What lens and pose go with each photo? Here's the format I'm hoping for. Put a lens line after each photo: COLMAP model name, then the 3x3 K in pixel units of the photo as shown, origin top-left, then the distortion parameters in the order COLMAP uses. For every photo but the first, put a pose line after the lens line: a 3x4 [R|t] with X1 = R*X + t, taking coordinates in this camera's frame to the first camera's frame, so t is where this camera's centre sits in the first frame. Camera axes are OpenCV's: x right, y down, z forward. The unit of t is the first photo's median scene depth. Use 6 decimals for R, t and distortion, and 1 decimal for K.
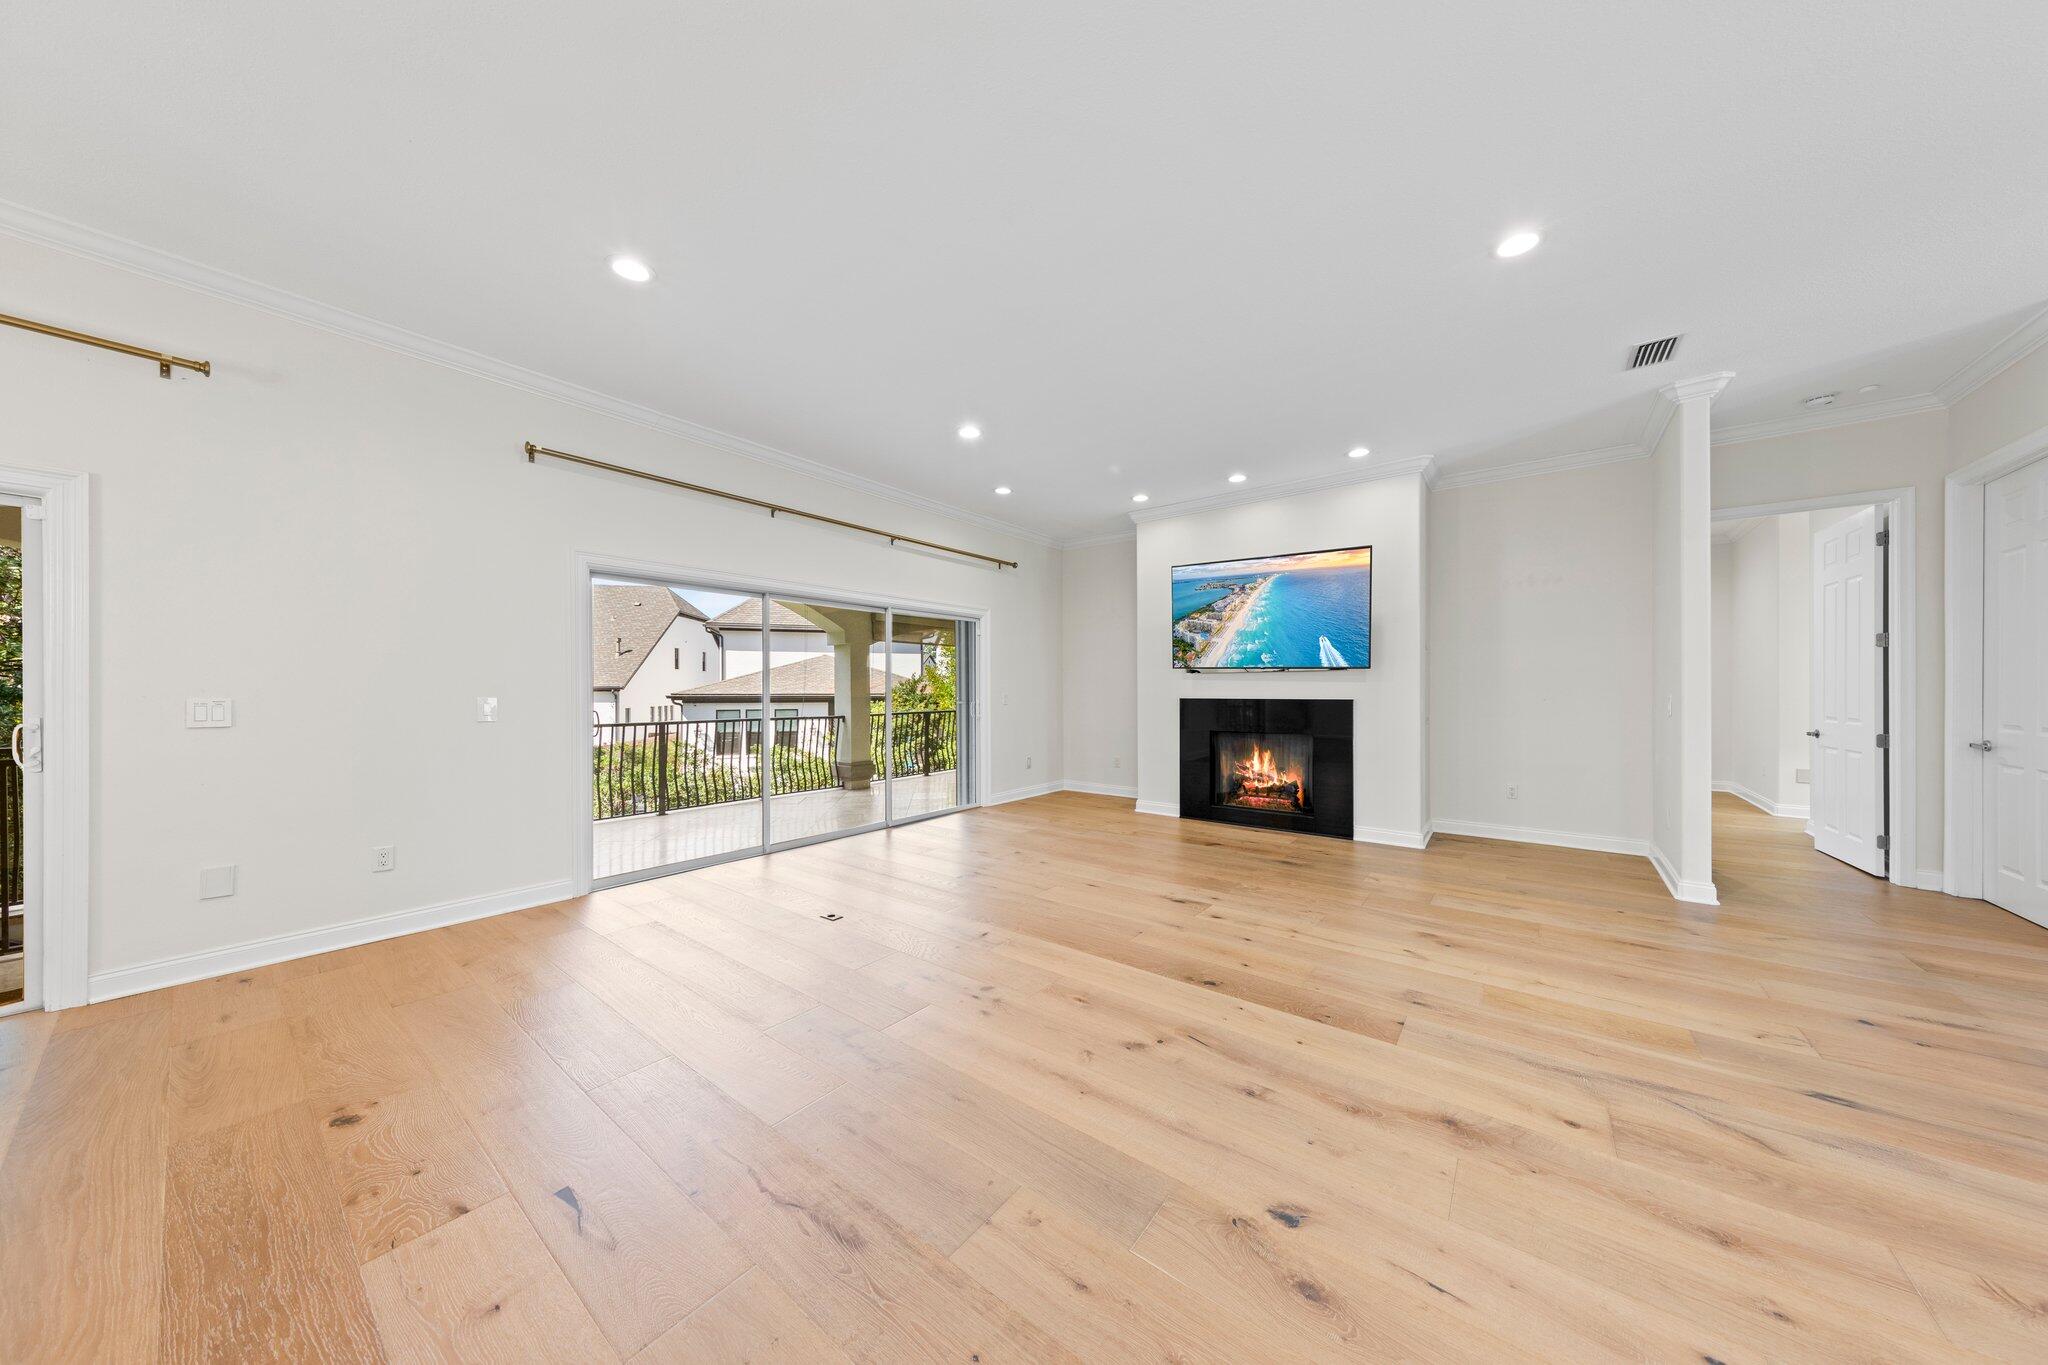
lens RADIAL K [[655.4, 0, 1019.1], [0, 655.4, 689.9], [0, 0, 1]] dist [0.005811, -0.000061]
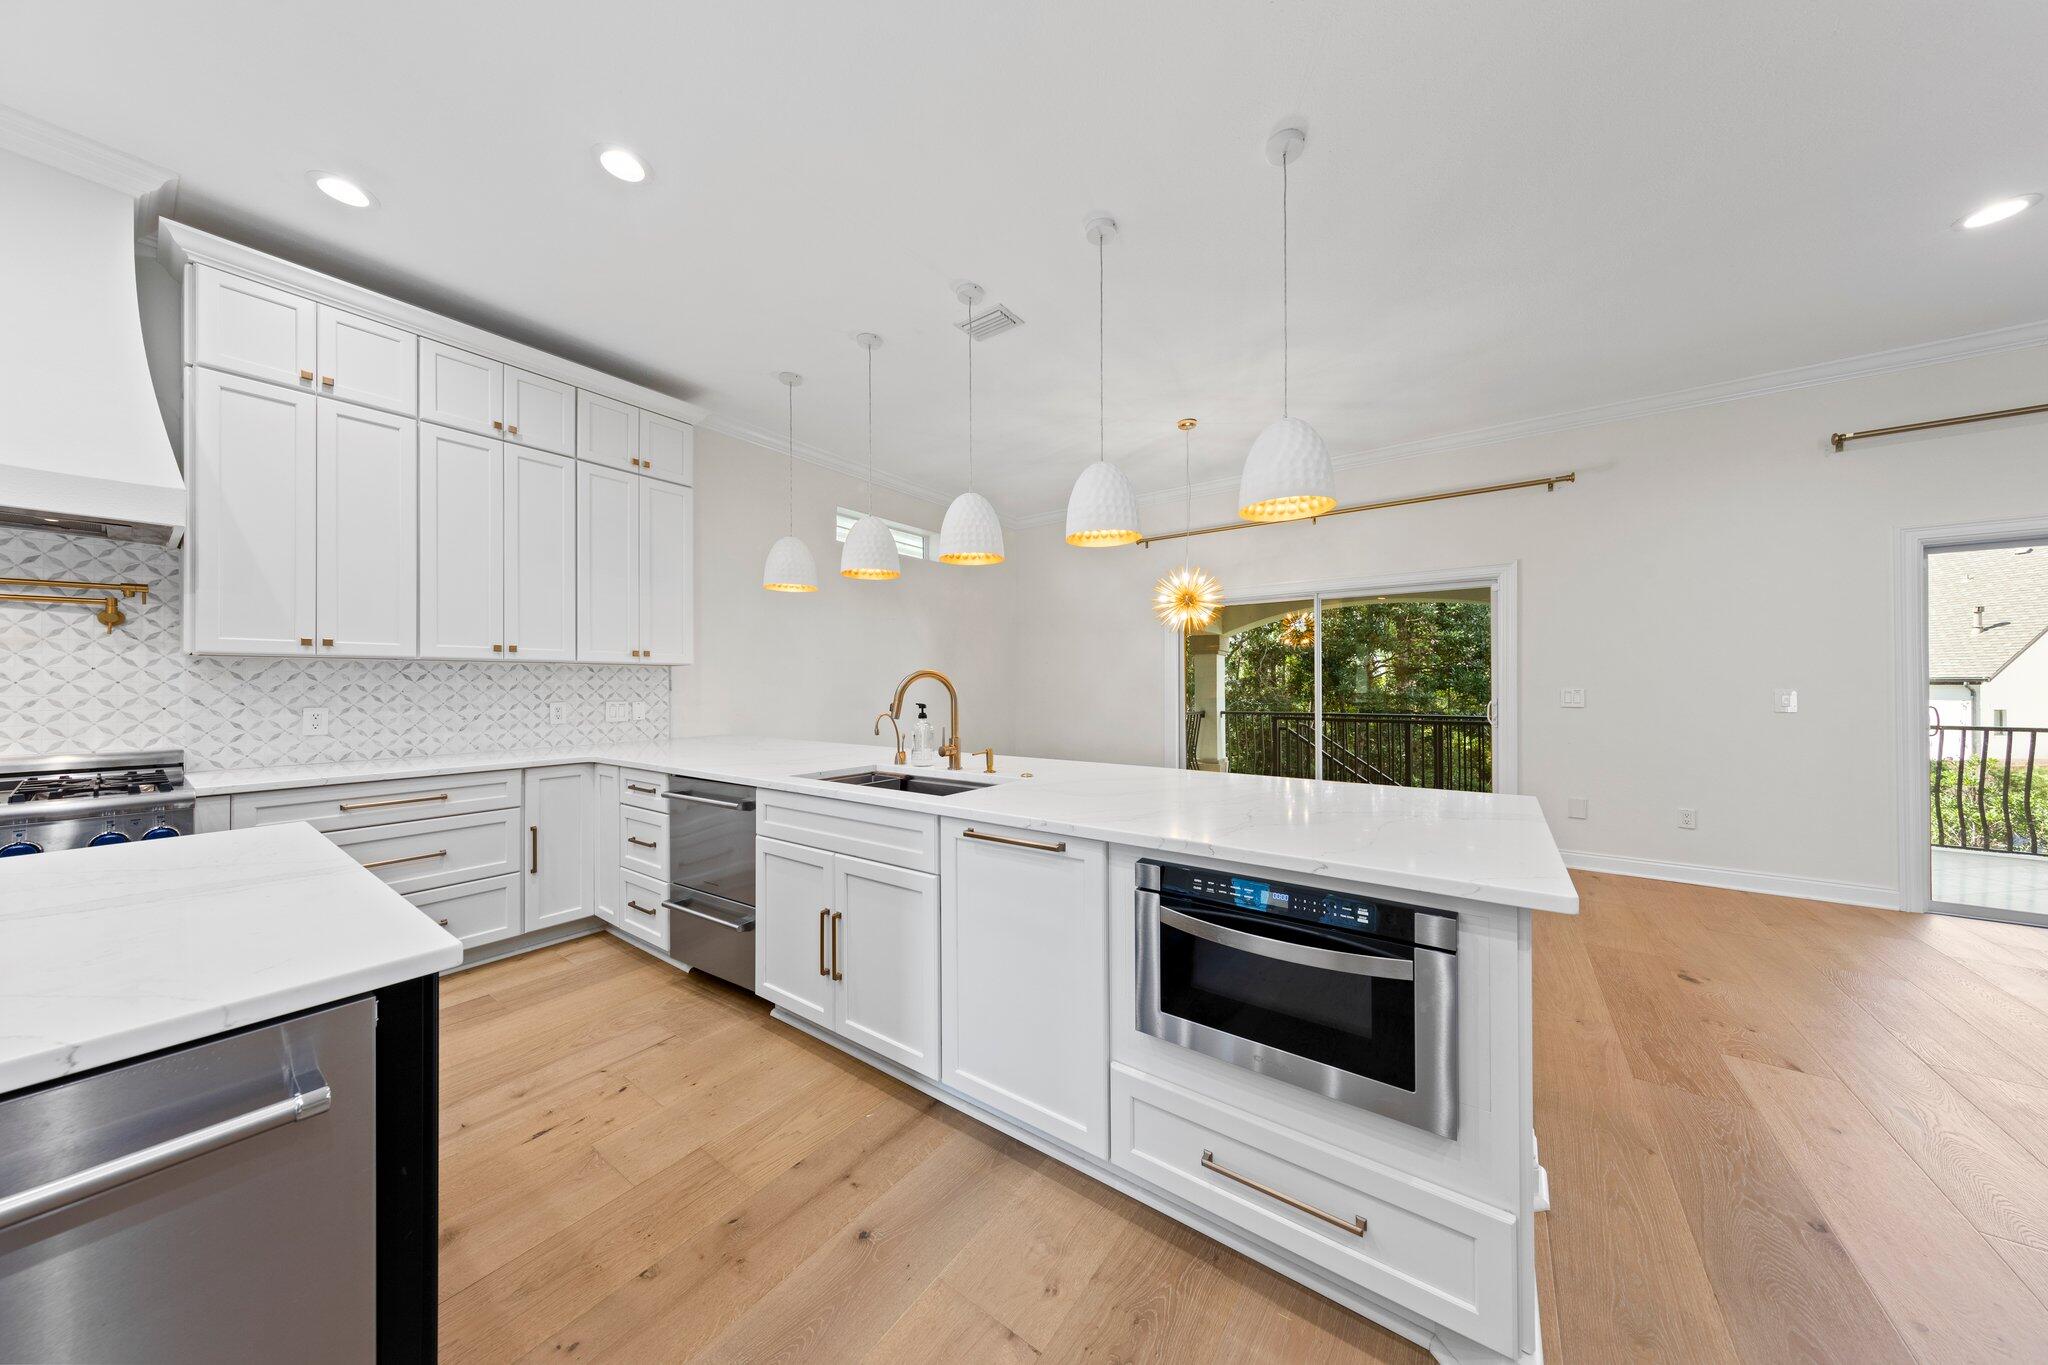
lens RADIAL K [[643.8, 0, 1025.3], [0, 643.8, 683.4], [0, 0, 1]] dist [0.005670, -0.000273]
pose [[0.050739, -0.001384, -0.998711, 0.136908], [0.002122, 0.999997, -0.001278, 0.000143], [0.998710, -0.002054, 0.050742, -0.217935]]
